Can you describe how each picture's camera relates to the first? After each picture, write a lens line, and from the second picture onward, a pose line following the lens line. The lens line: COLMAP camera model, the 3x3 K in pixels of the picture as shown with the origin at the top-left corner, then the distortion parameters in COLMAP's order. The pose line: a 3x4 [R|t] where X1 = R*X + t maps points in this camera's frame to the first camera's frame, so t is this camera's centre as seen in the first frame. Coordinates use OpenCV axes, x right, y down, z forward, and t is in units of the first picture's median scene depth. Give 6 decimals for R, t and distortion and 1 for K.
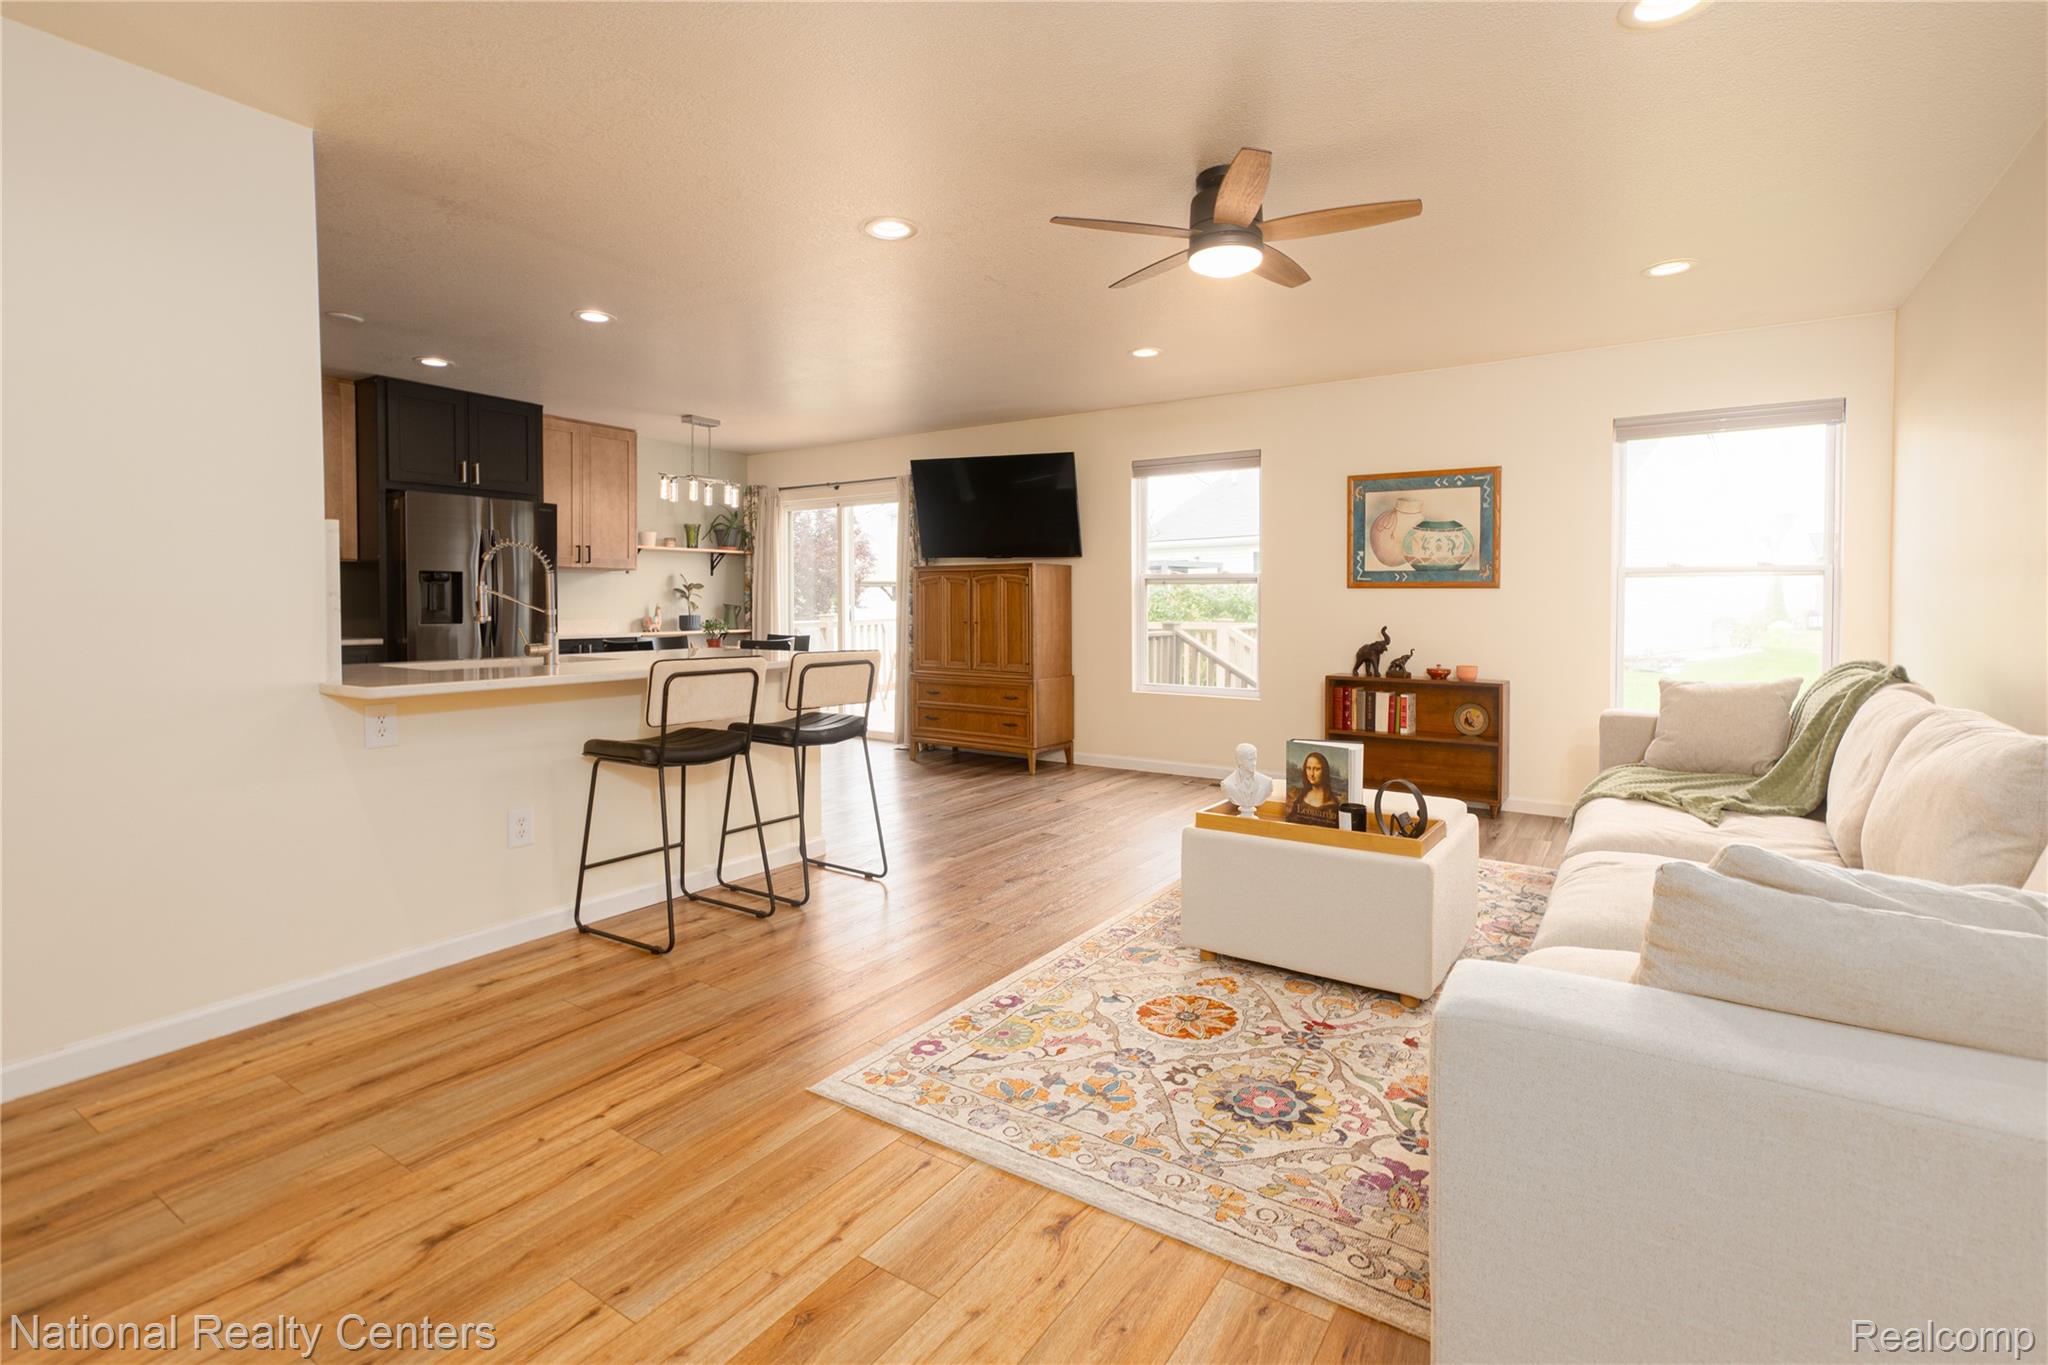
lens RADIAL K [[952.2, 0, 1031.1], [0, 952.2, 609.5], [0, 0, 1]] dist [0.000084, 0.000031]
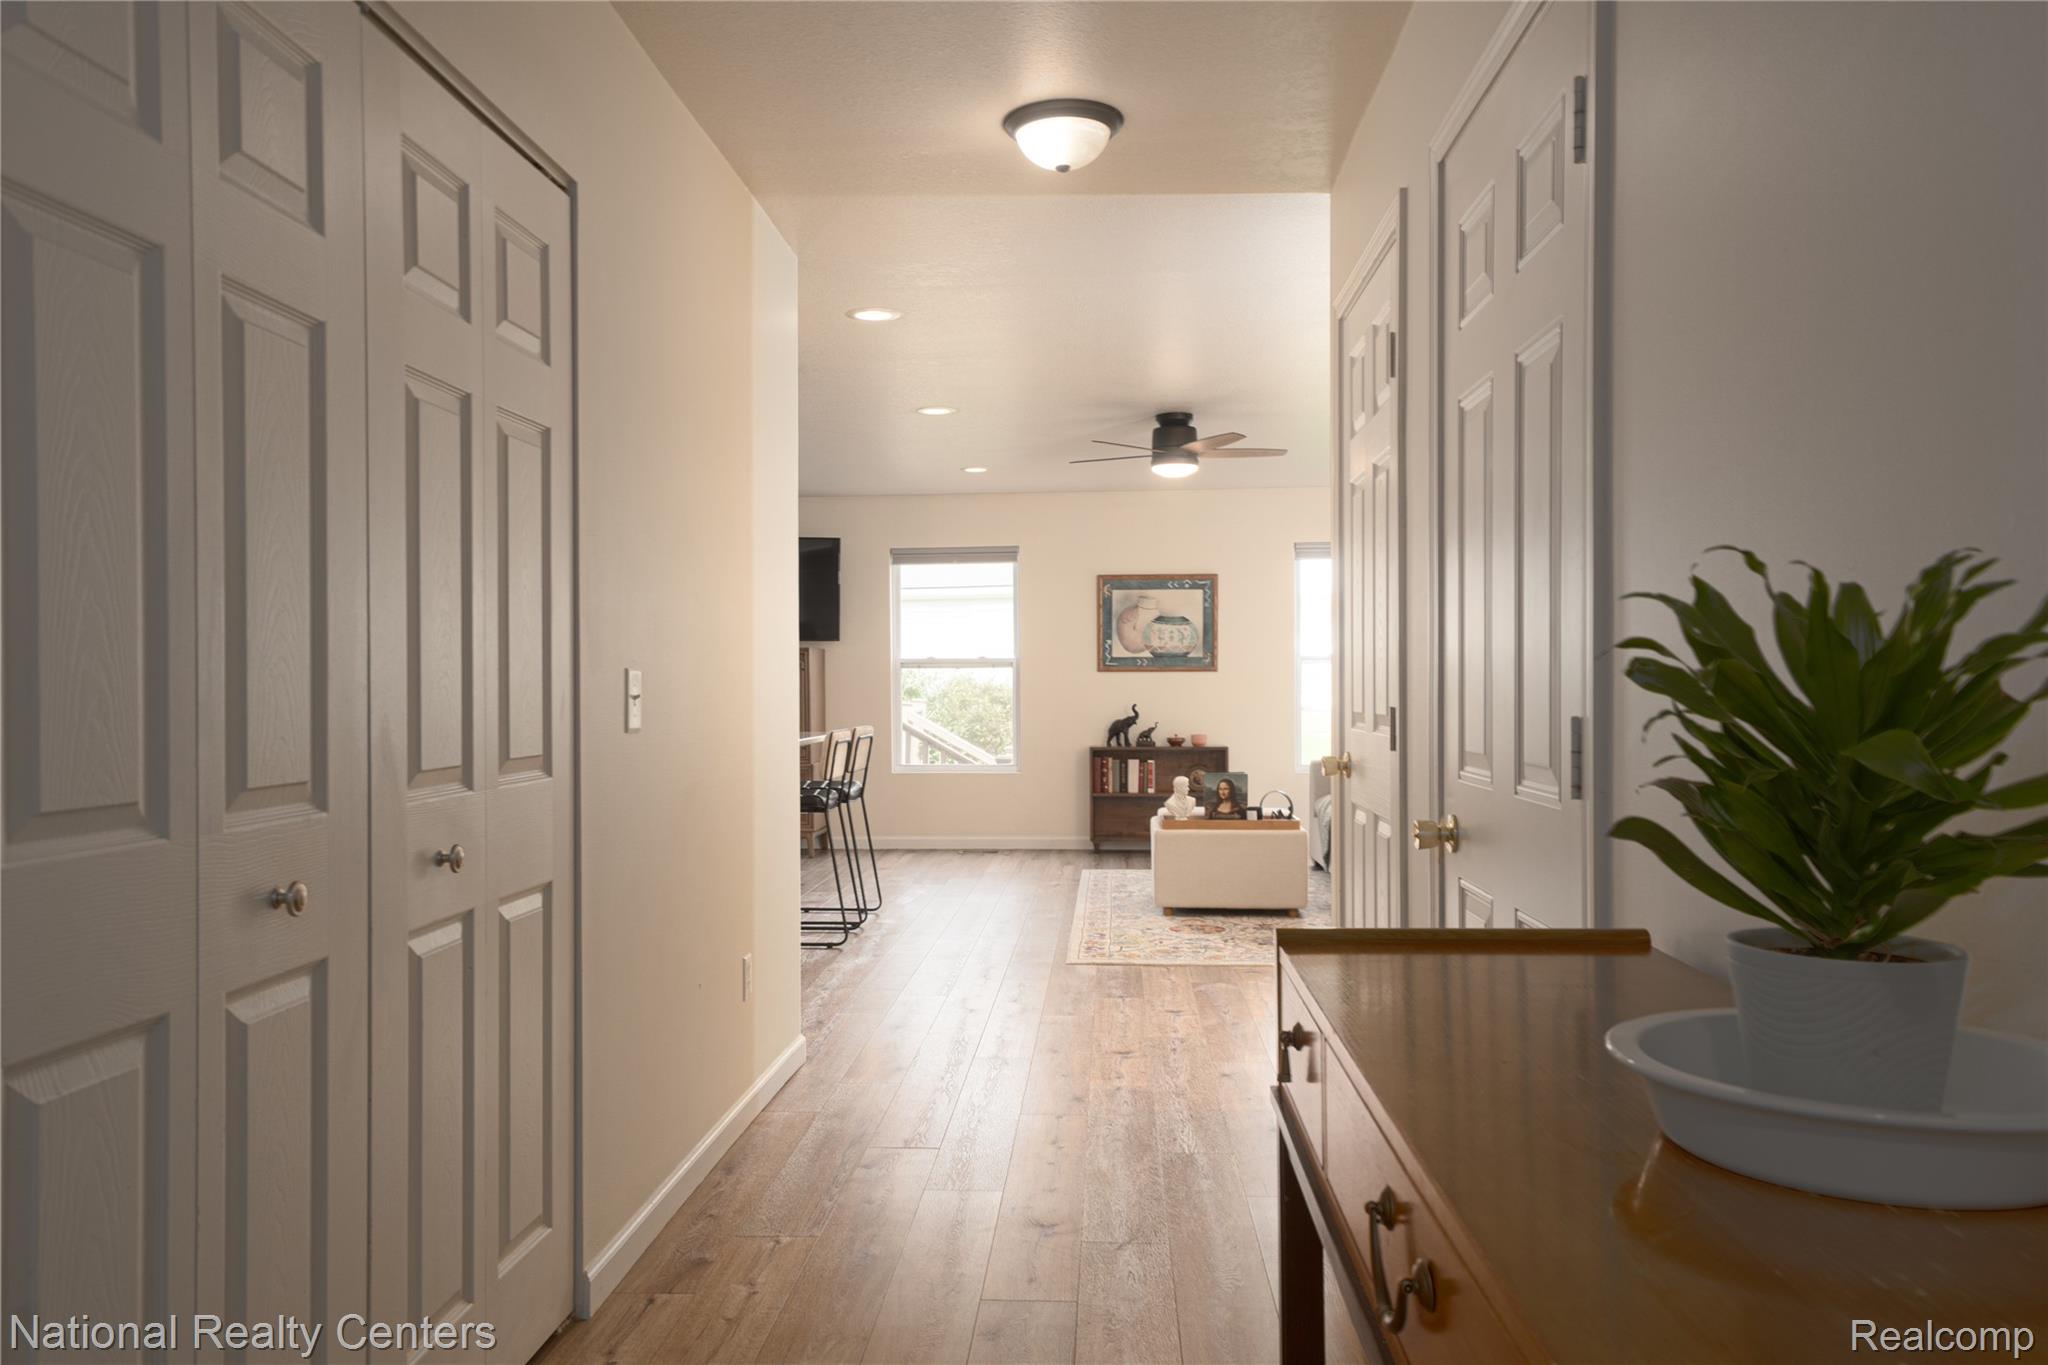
lens RADIAL K [[1513.1, 0, 965.4], [0, 1513.1, 674.1], [0, 0, 1]] dist [0.003777, 0.000544]
pose [[0.883941, -0.007592, 0.467538, -0.709953], [0.014112, 0.999846, -0.010446, -0.002825], [-0.467386, 0.015831, 0.883911, -0.583094]]
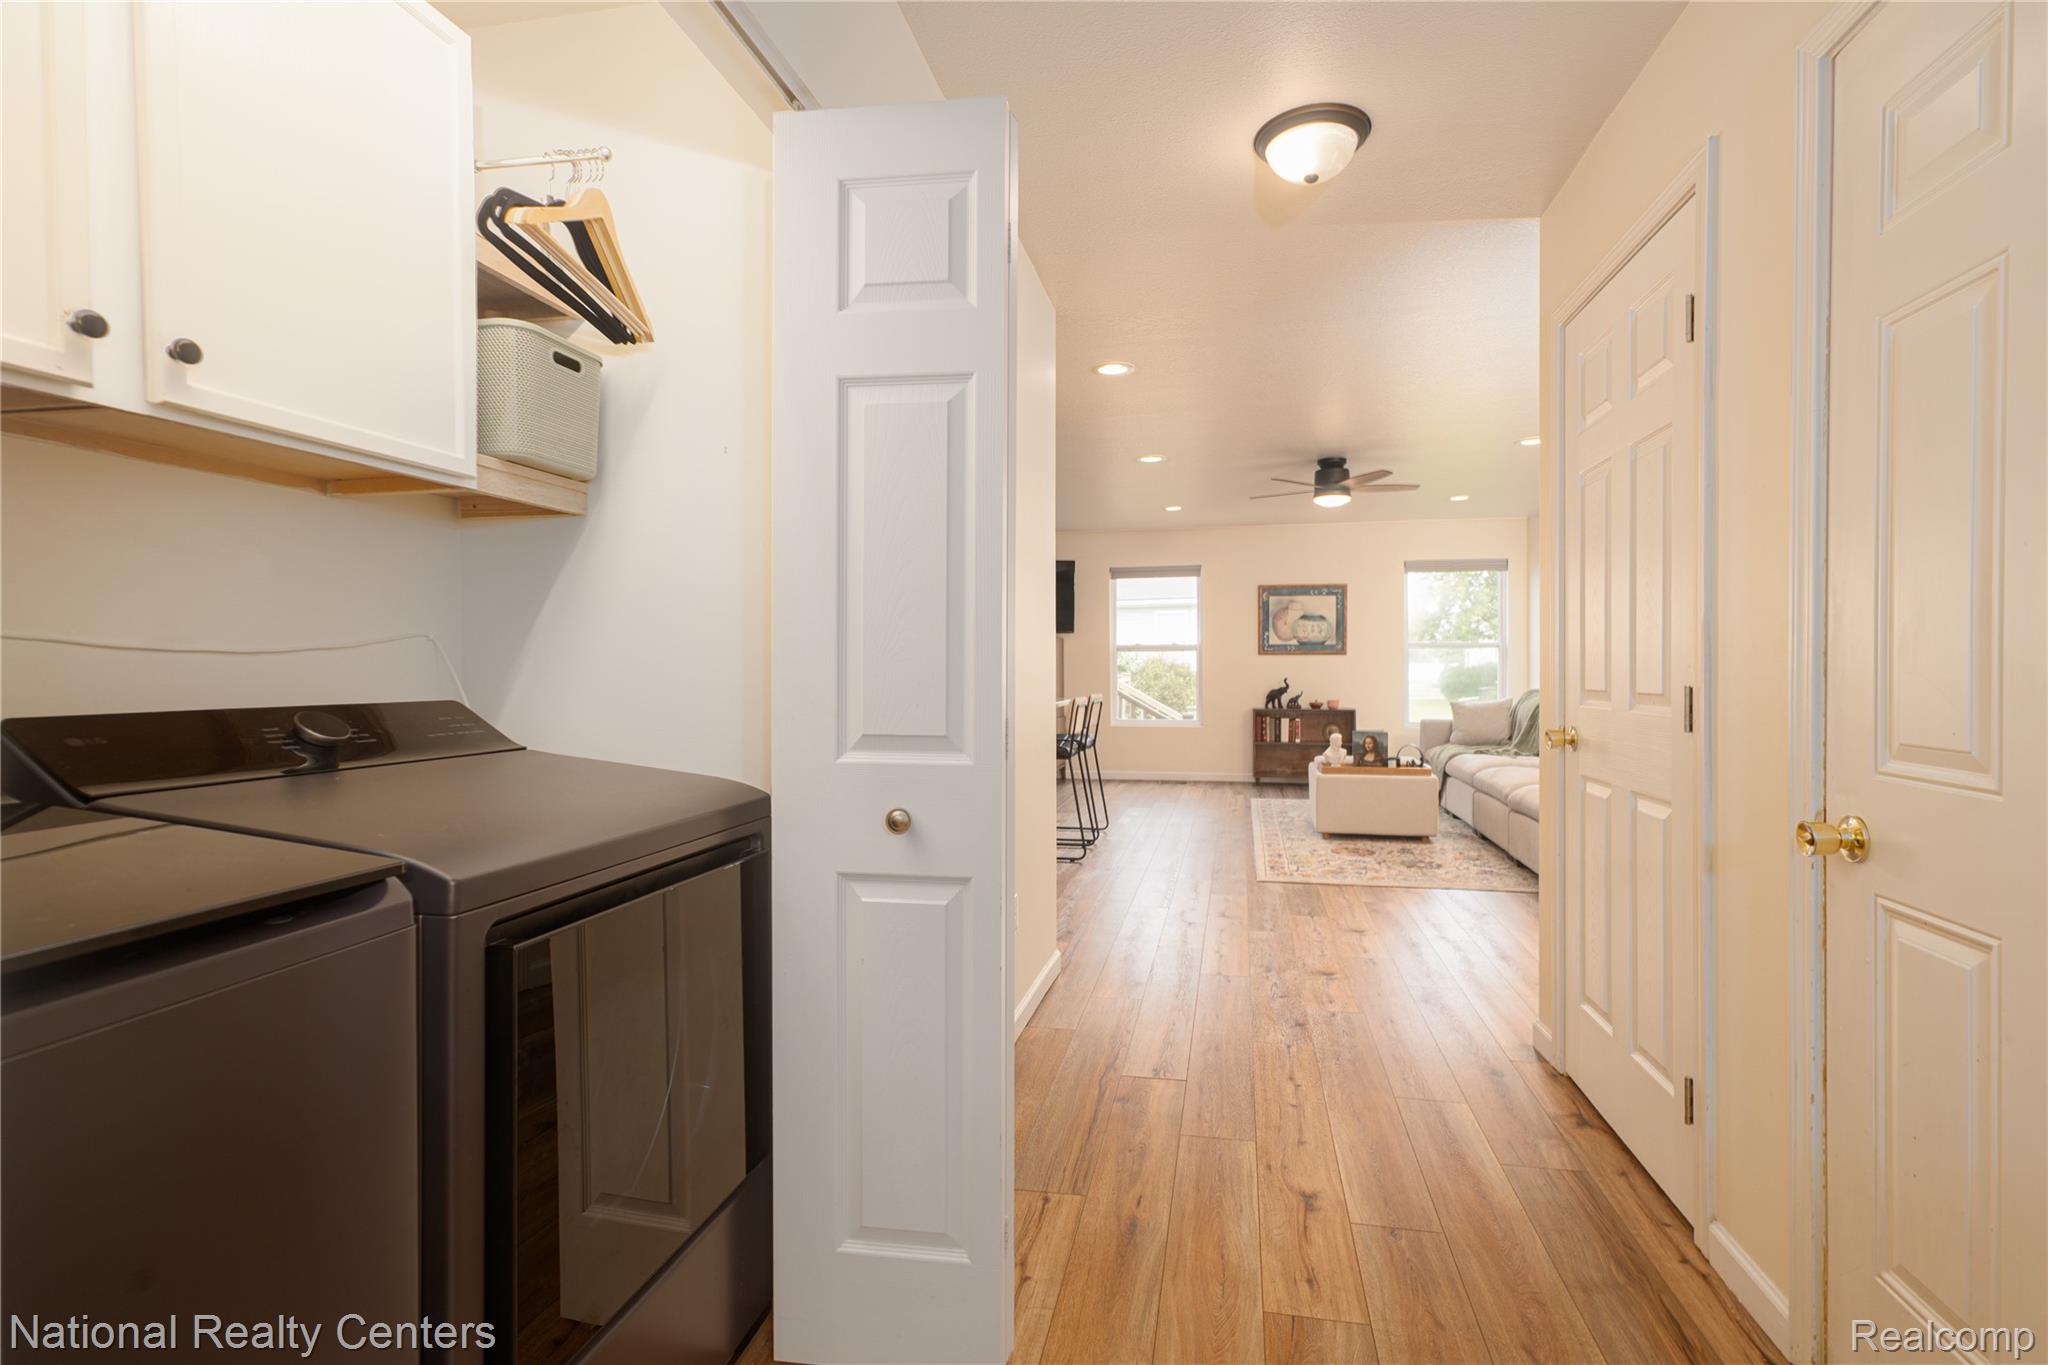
lens RADIAL K [[945.8, 0, 1037.4], [0, 945.8, 663.9], [0, 0, 1]] dist [-0.000363, 0.000044]
pose [[0.930587, -0.007192, 0.365999, -0.641802], [0.009585, 0.999943, -0.004722, -0.003057], [-0.365944, 0.007902, 0.930603, -0.379540]]
